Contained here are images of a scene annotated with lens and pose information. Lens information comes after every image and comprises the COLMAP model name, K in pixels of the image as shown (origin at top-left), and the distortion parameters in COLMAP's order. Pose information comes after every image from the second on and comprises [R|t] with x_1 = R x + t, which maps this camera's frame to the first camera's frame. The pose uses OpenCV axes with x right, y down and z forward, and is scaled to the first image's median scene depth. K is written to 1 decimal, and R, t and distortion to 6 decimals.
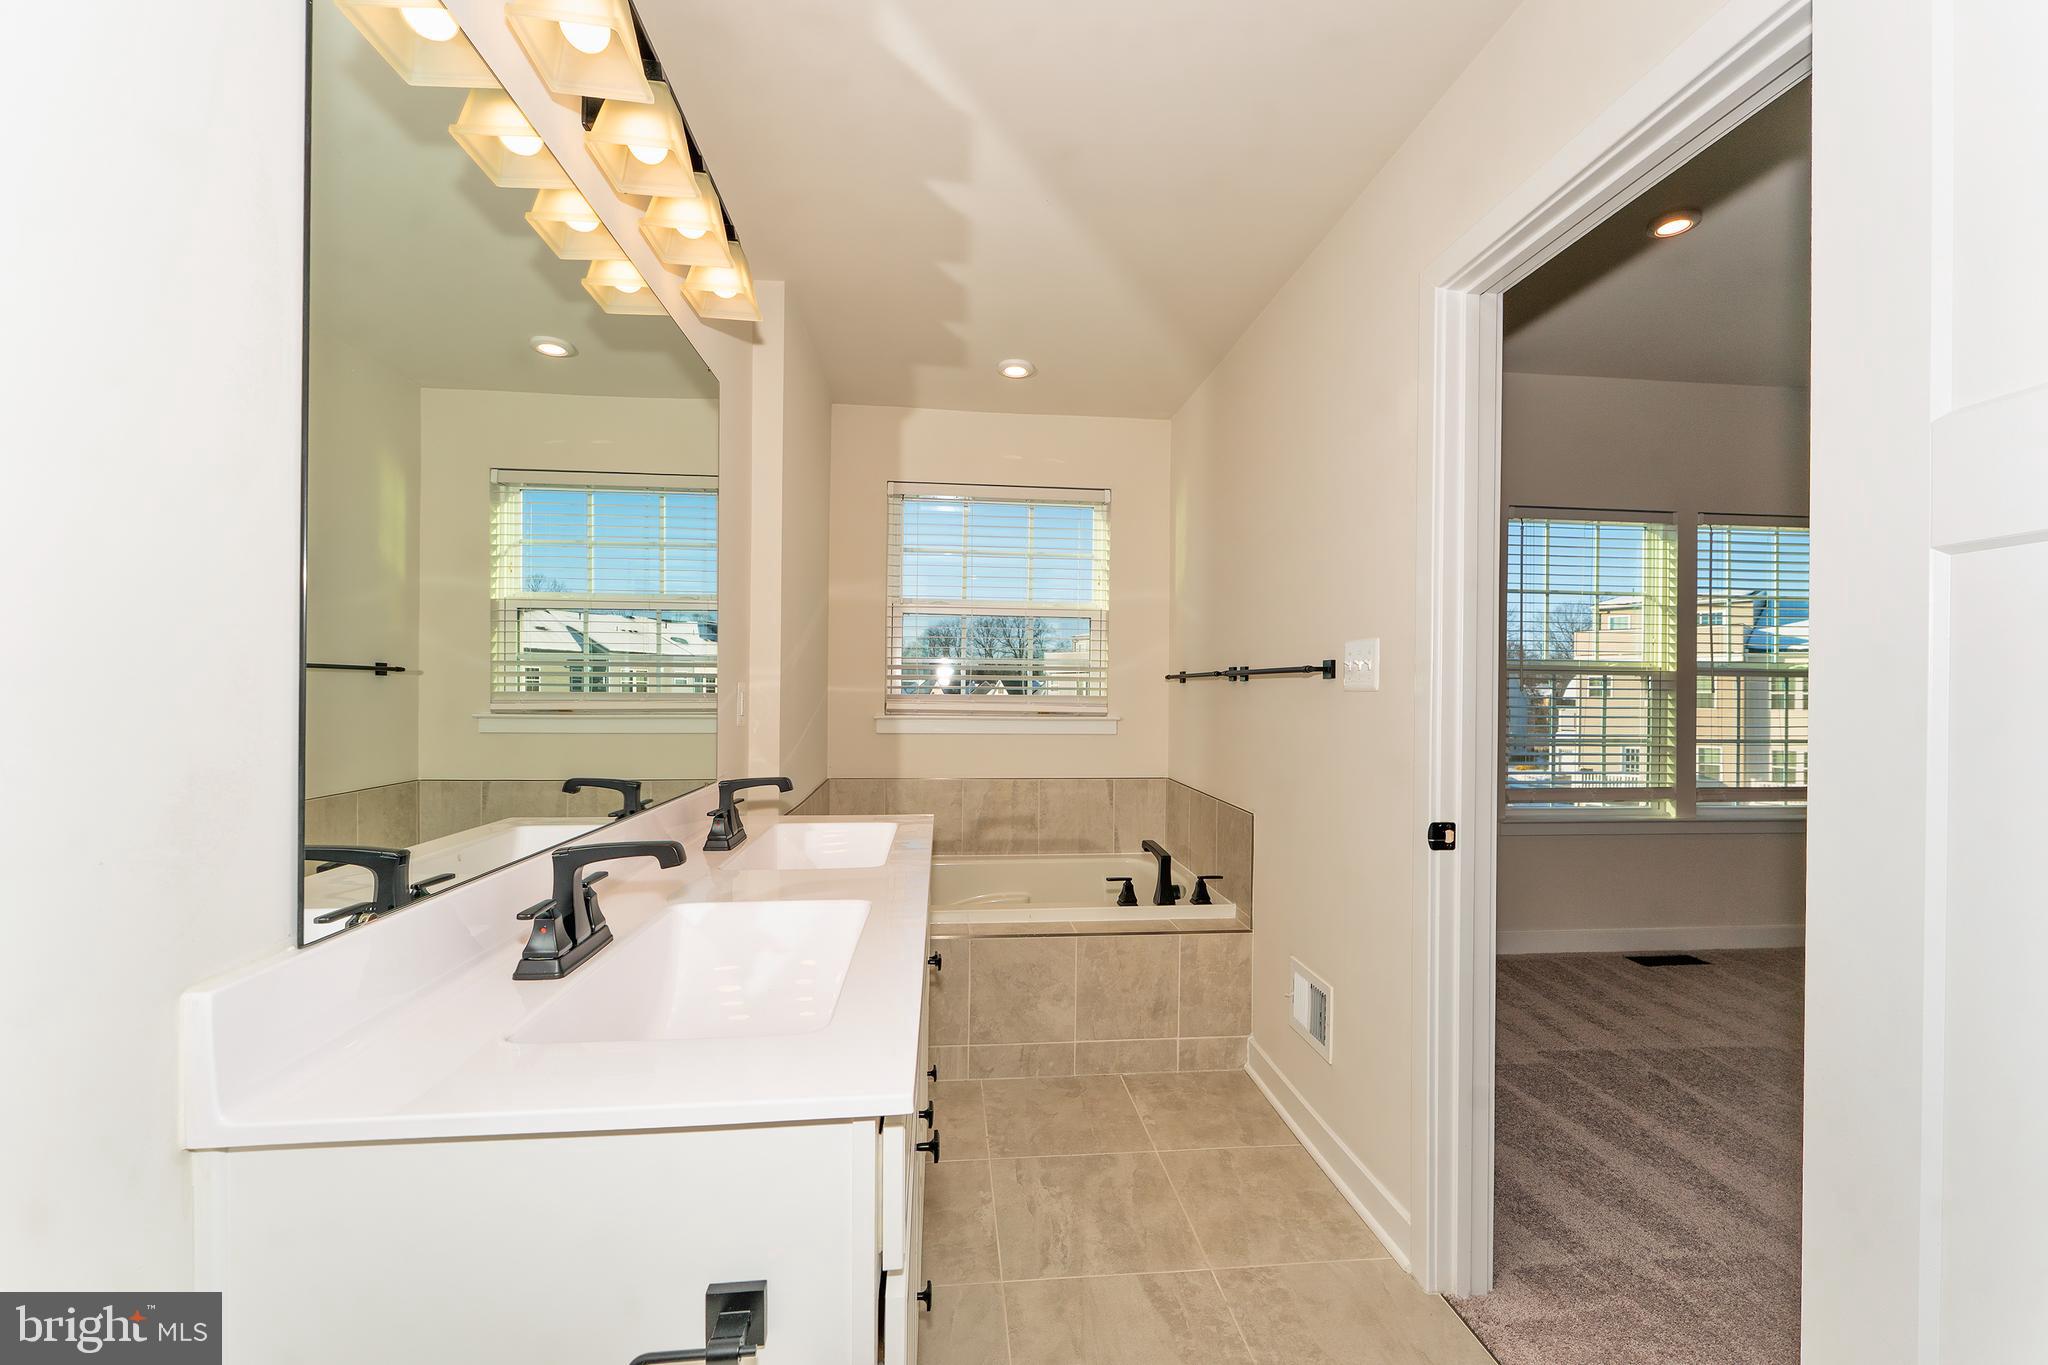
lens RADIAL K [[832.3, 0, 1024.0], [0, 832.3, 682.5], [0, 0, 1]] dist [-0.000196, -0.000041]
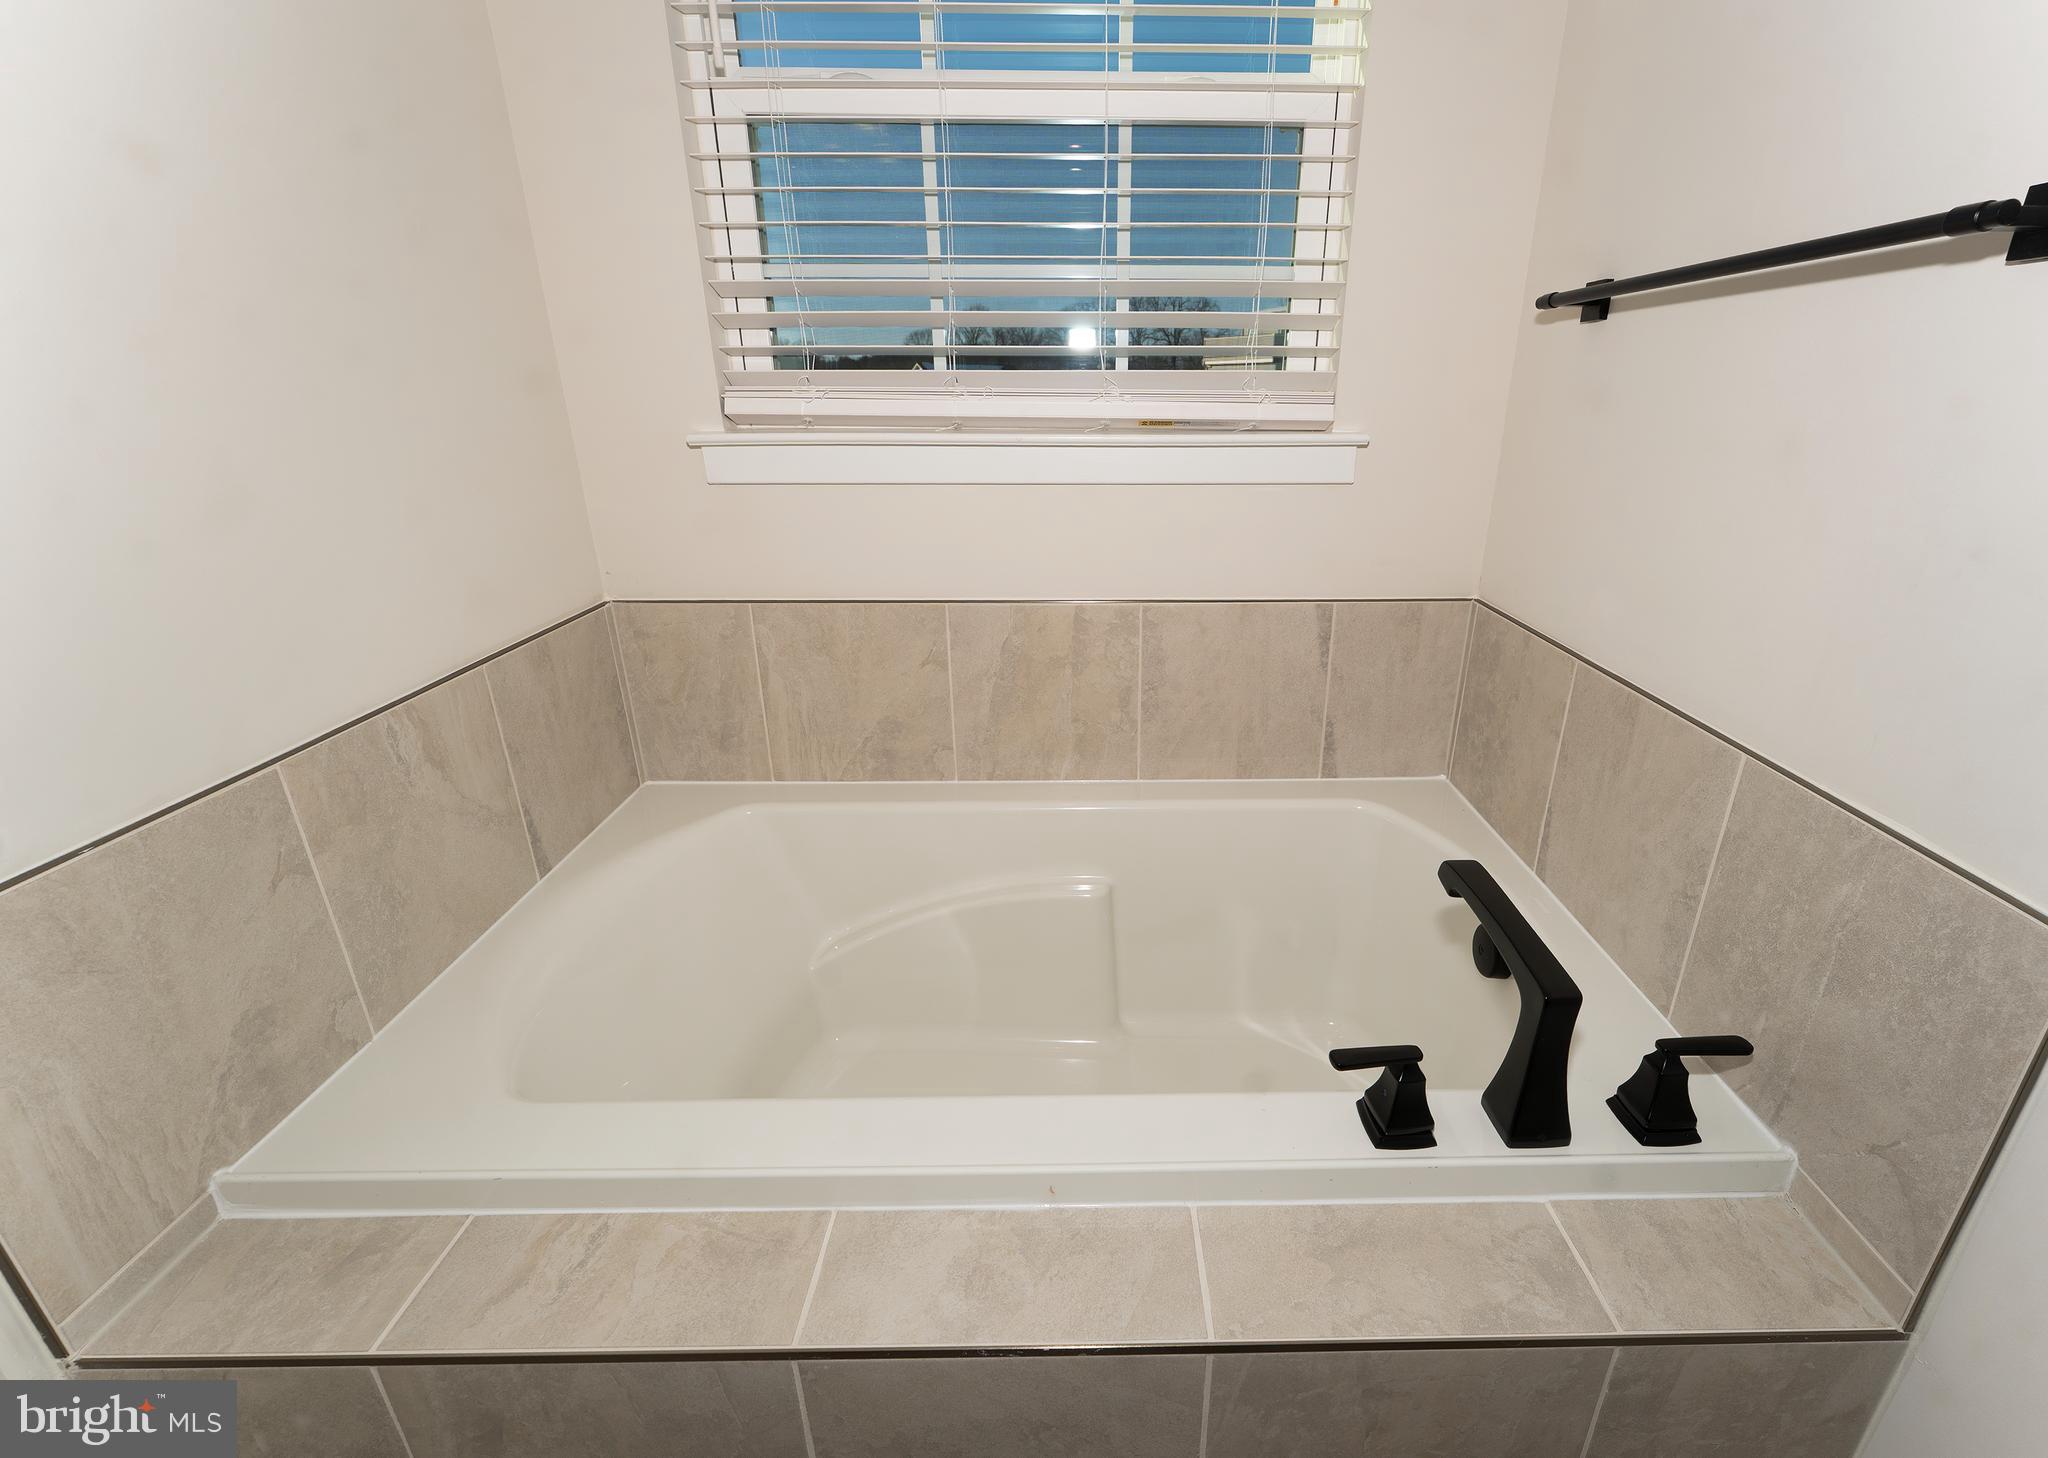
lens RADIAL K [[916.0, 0, 1096.9], [0, 916.0, 754.3], [0, 0, 1]] dist [-0.001362, -0.000119]
pose [[0.996266, 0.024148, -0.082891, 0.035157], [0.009062, 0.925540, 0.378541, 0.019014], [0.085860, -0.377878, 0.921865, 0.585324]]
